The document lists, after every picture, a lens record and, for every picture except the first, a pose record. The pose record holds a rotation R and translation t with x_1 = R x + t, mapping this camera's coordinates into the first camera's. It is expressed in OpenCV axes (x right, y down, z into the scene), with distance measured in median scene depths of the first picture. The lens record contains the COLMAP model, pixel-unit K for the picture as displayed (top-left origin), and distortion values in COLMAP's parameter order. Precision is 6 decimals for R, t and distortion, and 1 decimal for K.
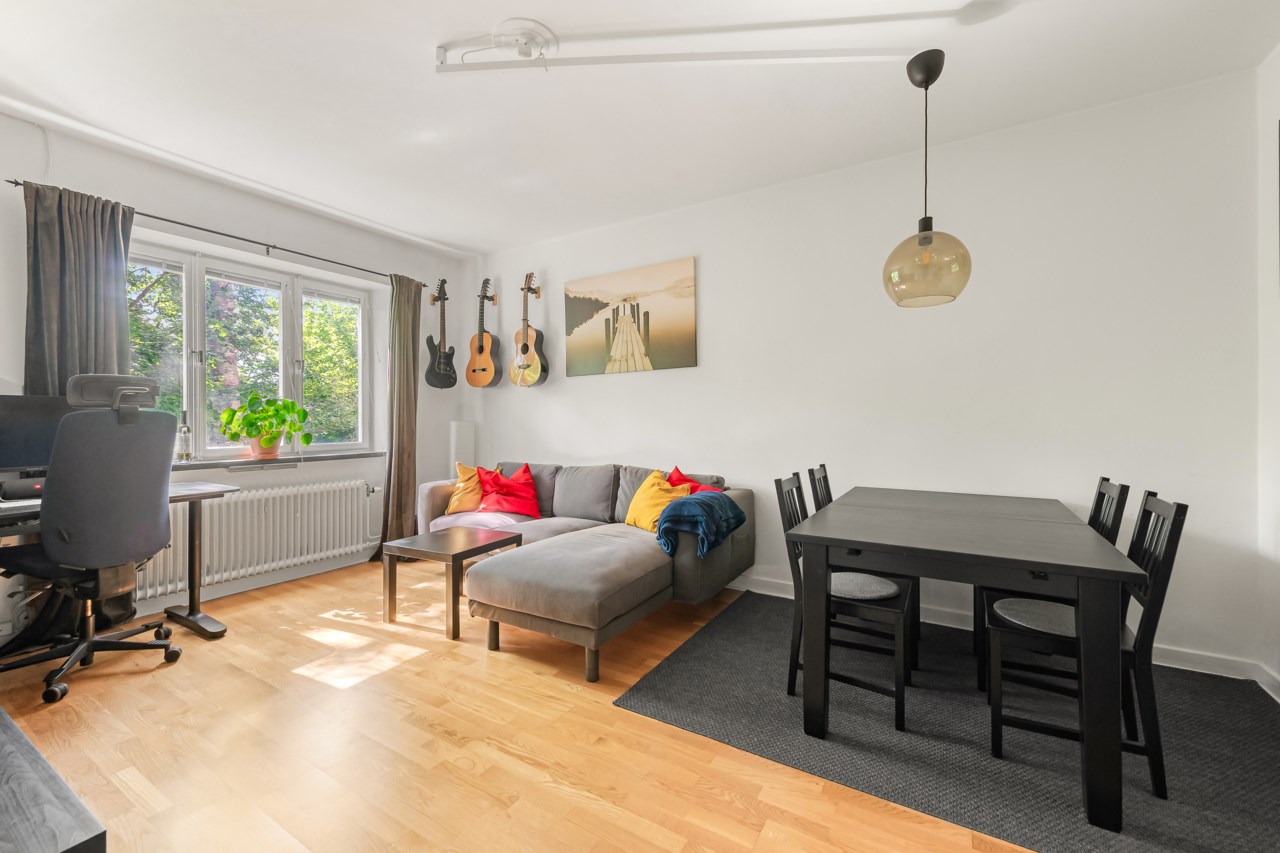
lens RADIAL K [[523.4, 0, 644.1], [0, 523.4, 421.1], [0, 0, 1]] dist [0.007595, -0.002849]
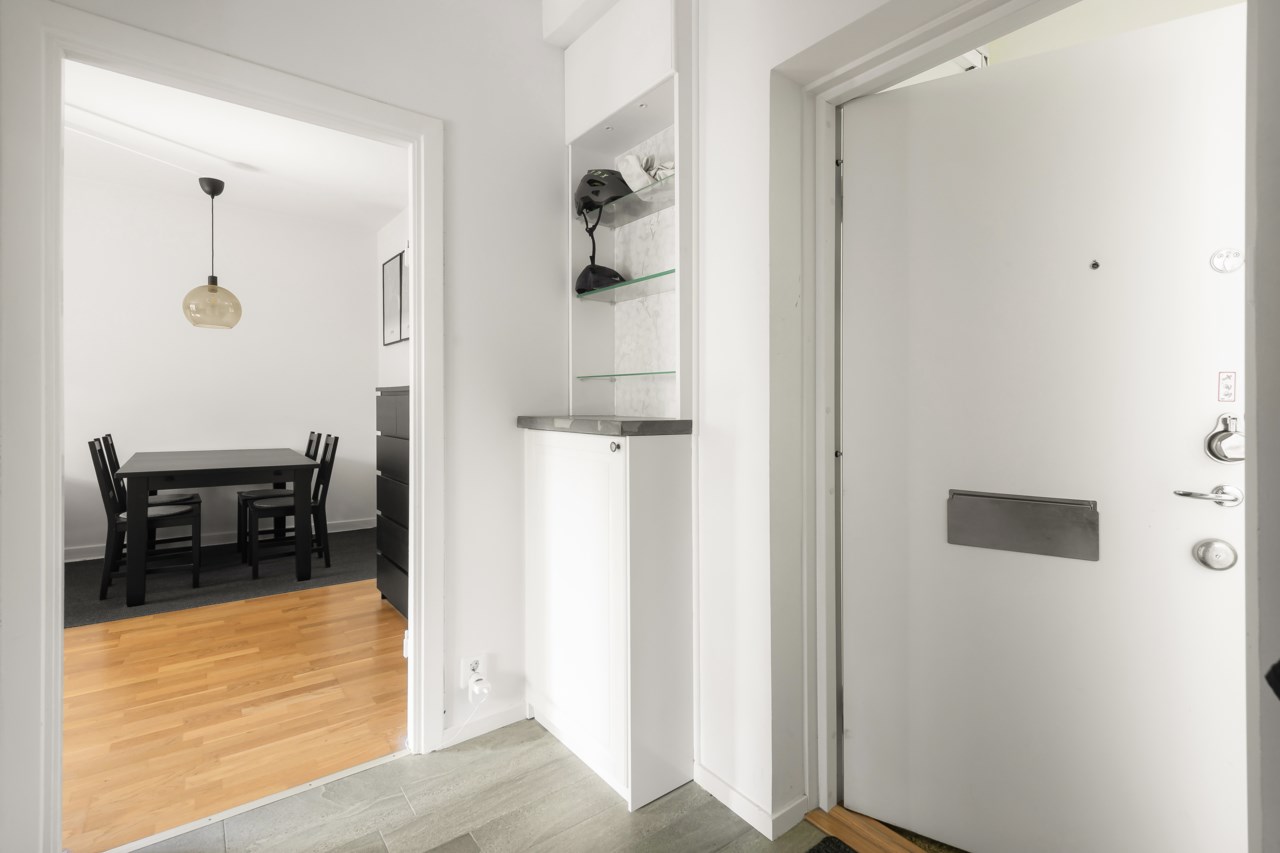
lens RADIAL K [[578.4, 0, 642.6], [0, 578.4, 415.2], [0, 0, 1]] dist [0.020103, 0.000603]
pose [[0.366252, -0.003627, 0.930508, -0.352650], [-0.007852, 0.999945, 0.006988, 0.014185], [-0.930482, -0.009866, 0.366204, -0.483642]]
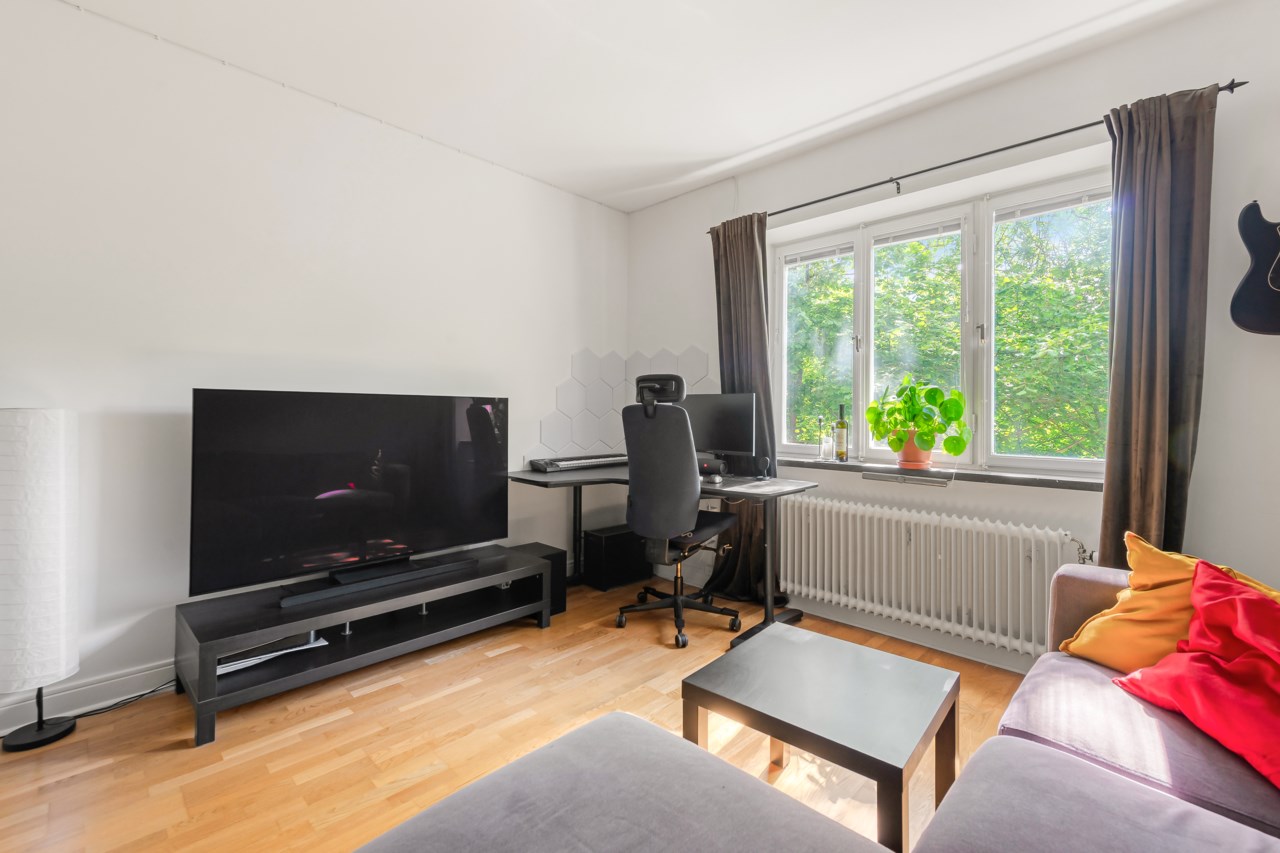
lens RADIAL K [[537.0, 0, 623.8], [0, 537.0, 412.5], [0, 0, 1]] dist [0.006558, -0.001545]
pose [[-0.229403, 0.000894, -0.973331, 0.107302], [-0.011566, 0.999926, 0.003644, -0.004594], [0.973263, 0.012093, -0.229375, 0.753442]]
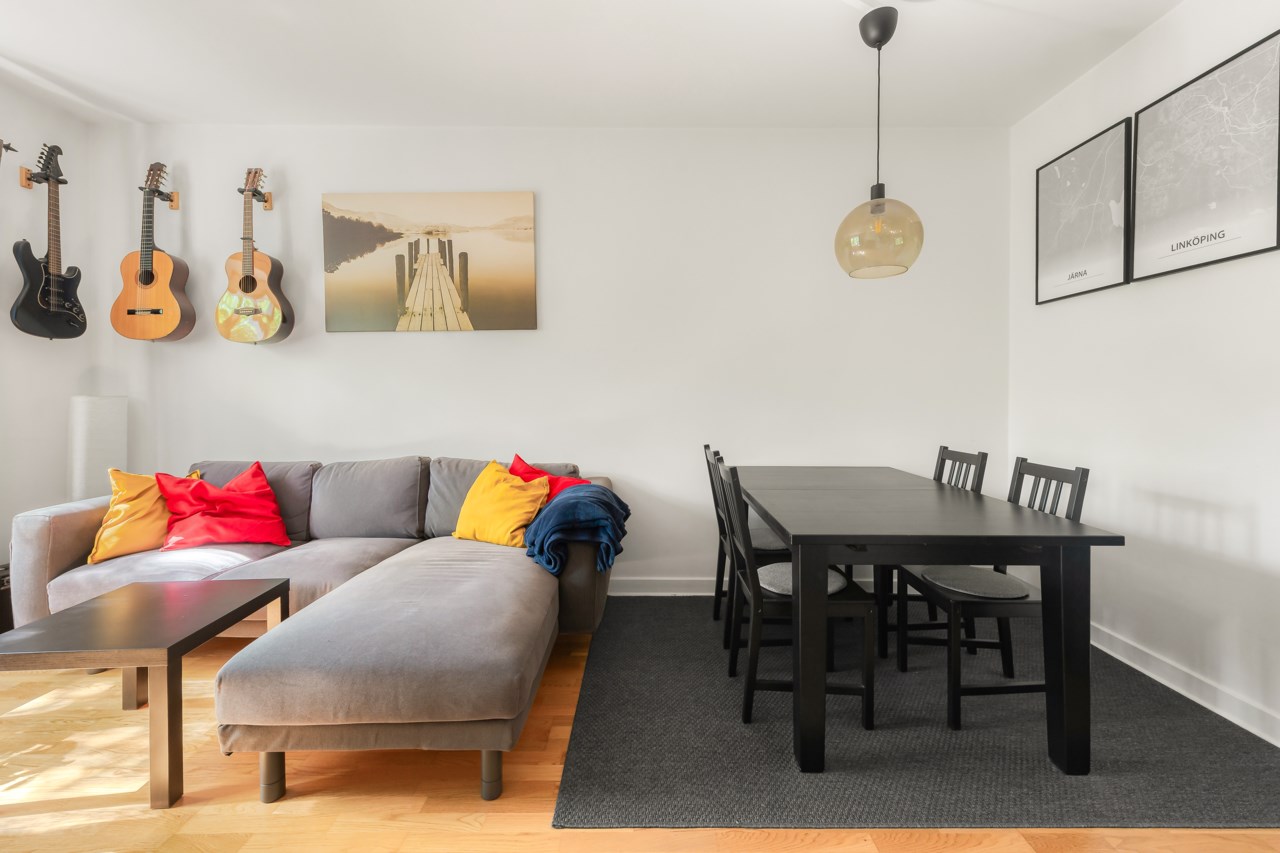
lens RADIAL K [[523.4, 0, 654.8], [0, 523.4, 402.0], [0, 0, 1]] dist [0.007595, -0.002849]
pose [[0.847503, -0.001026, 0.530790, -0.163542], [-0.002069, 0.999984, 0.005237, 0.002667], [-0.530787, -0.005536, 0.847487, 0.207685]]
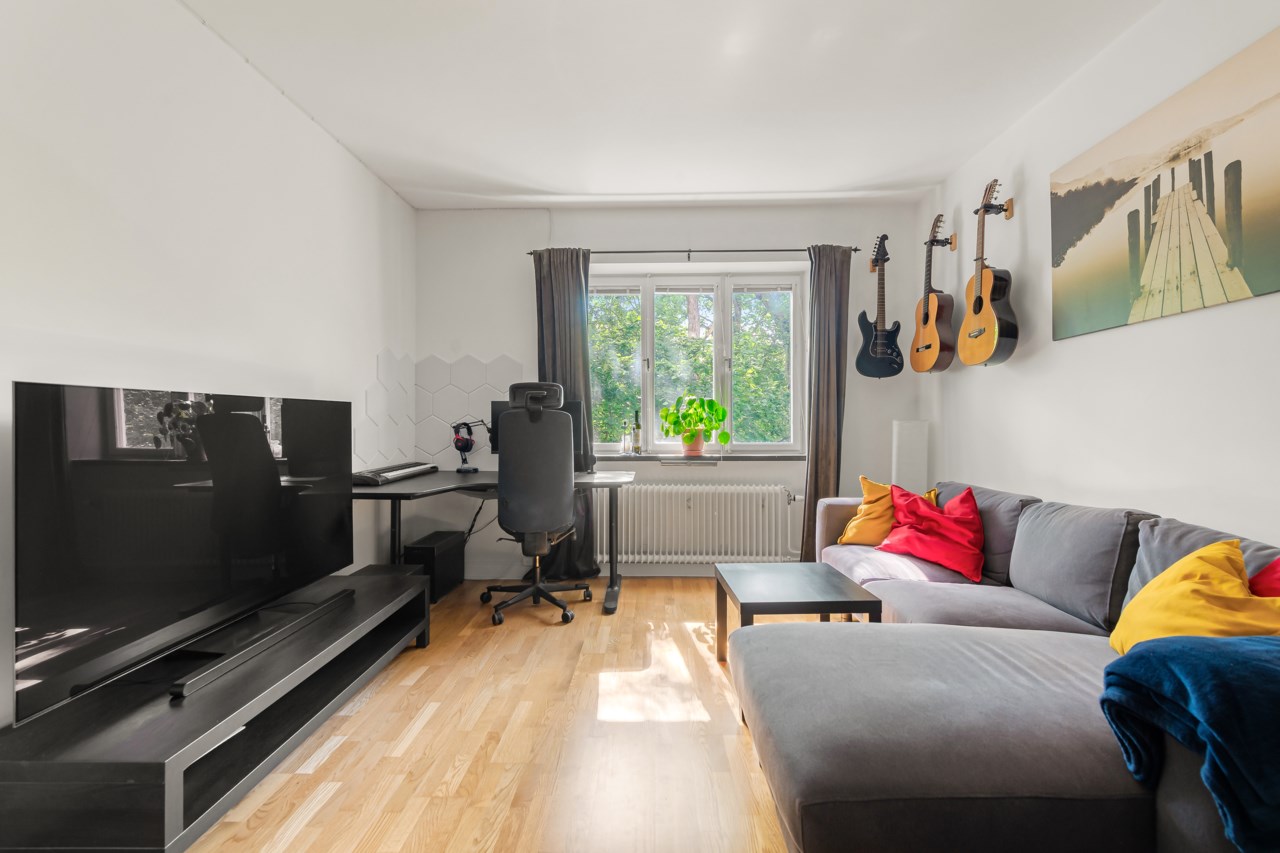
lens RADIAL K [[537.0, 0, 626.6], [0, 537.0, 417.6], [0, 0, 1]] dist [0.006558, -0.001545]
pose [[0.483156, -0.002301, -0.875531, 0.149408], [-0.003461, 0.999984, -0.004539, 0.001578], [0.875527, 0.005223, 0.483140, 0.355748]]
